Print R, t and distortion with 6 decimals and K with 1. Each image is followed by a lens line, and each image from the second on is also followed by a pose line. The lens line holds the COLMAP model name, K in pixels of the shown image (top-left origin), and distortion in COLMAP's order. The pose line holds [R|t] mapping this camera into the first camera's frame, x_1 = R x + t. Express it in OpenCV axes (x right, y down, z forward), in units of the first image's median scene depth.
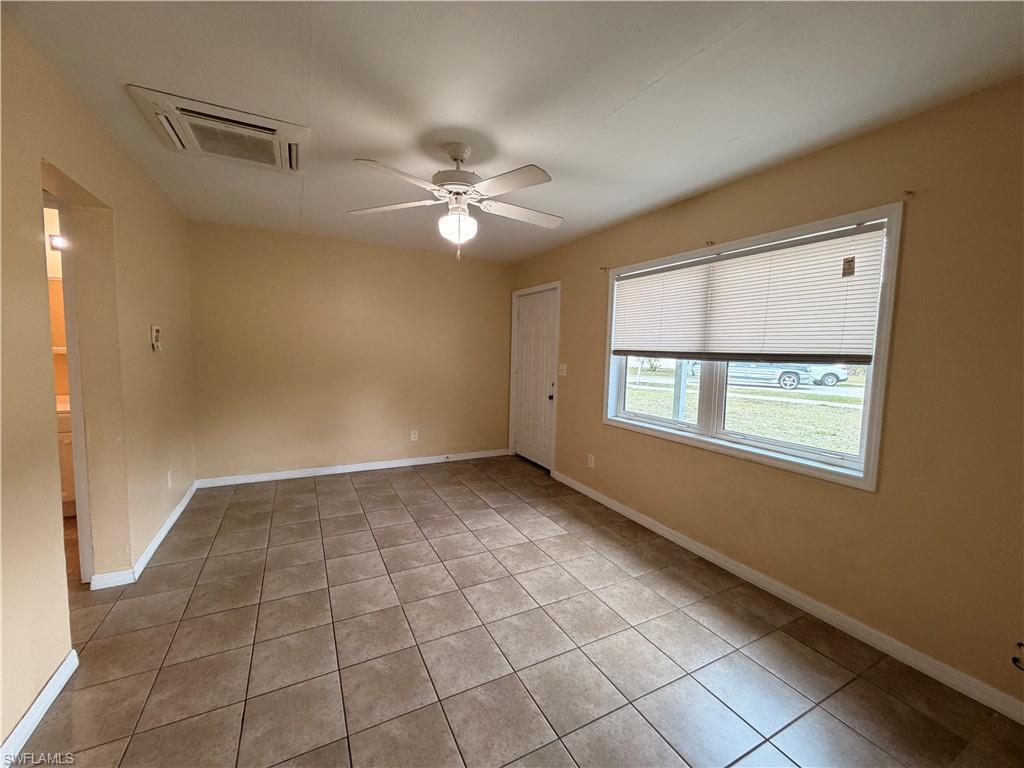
lens RADIAL K [[409.1, 0, 512.0], [0, 409.1, 384.0], [0, 0, 1]] dist [0.000131, 0.000364]
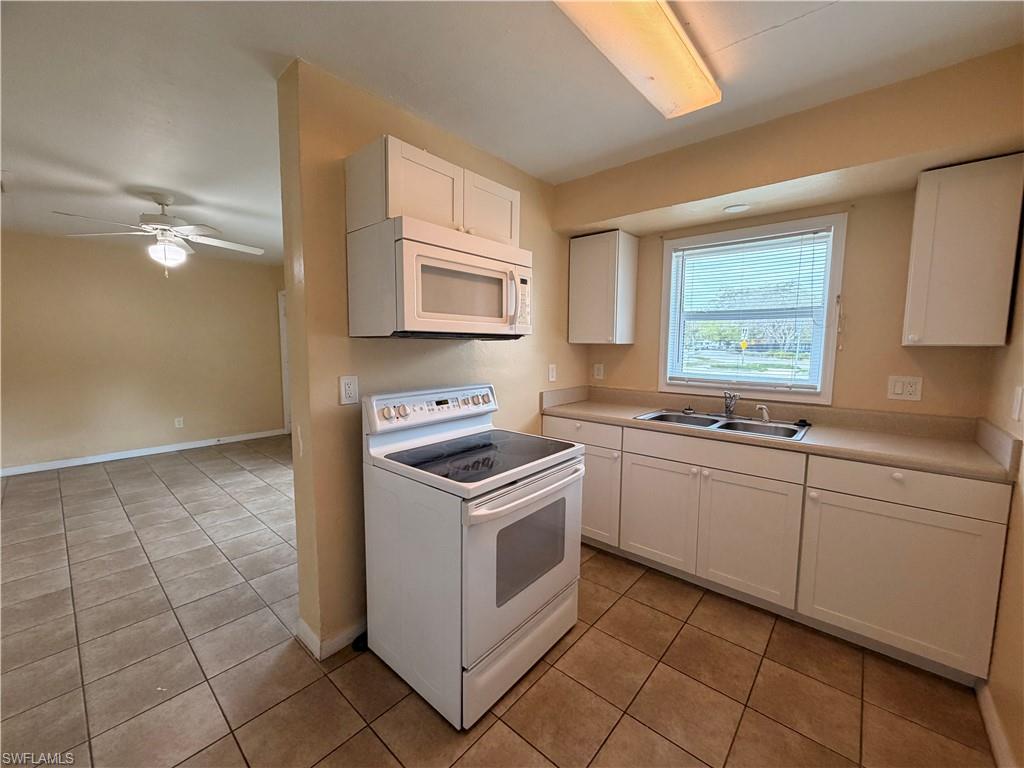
lens RADIAL K [[409.1, 0, 512.0], [0, 409.1, 384.0], [0, 0, 1]] dist [0.000131, 0.000364]
pose [[0.932621, -0.055360, 0.356585, 0.405152], [0.047840, 0.998408, 0.029880, 0.065104], [-0.357672, -0.010808, 0.933785, -0.657987]]
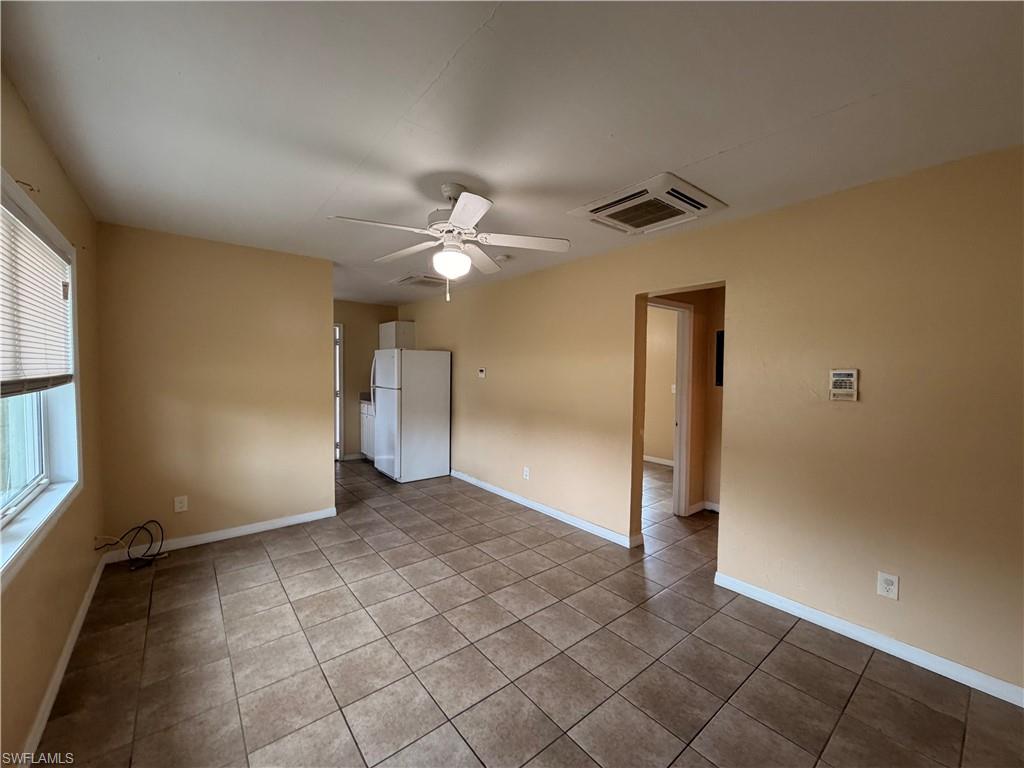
lens RADIAL K [[409.1, 0, 512.0], [0, 409.1, 384.0], [0, 0, 1]] dist [0.000131, 0.000364]
pose [[-0.979338, -0.029466, -0.200071, -0.077596], [-0.053919, 0.991561, 0.117897, -0.200259], [0.194908, 0.126249, -0.972662, 1.922017]]
